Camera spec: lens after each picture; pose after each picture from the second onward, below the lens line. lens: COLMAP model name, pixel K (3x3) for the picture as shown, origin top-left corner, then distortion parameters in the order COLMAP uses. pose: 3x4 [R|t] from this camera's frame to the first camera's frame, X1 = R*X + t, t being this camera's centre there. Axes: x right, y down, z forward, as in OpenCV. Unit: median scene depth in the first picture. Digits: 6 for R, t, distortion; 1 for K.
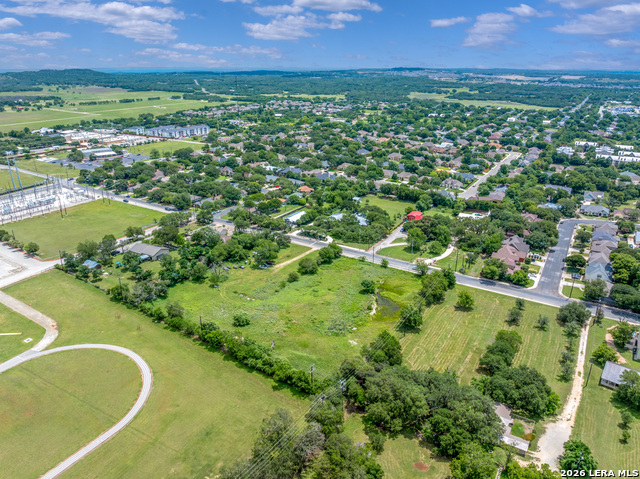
lens RADIAL K [[453.0, 0, 320.0], [0, 453.0, 239.5], [0, 0, 1]] dist [-0.035814, 0.000837]
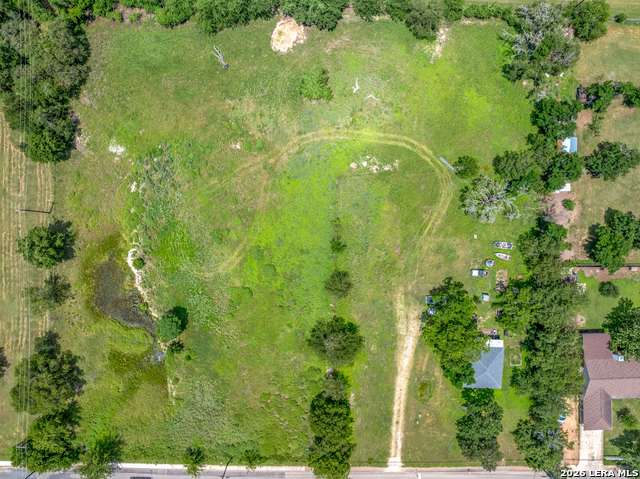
lens RADIAL K [[448.3, 0, 322.8], [0, 448.3, 240.3], [0, 0, 1]] dist [-0.034537, -0.000859]
pose [[-0.849837, 0.527041, -0.002209, -0.063148], [-0.189614, -0.301831, 0.934315, -0.279973], [0.491756, 0.794434, 0.356441, 0.727714]]
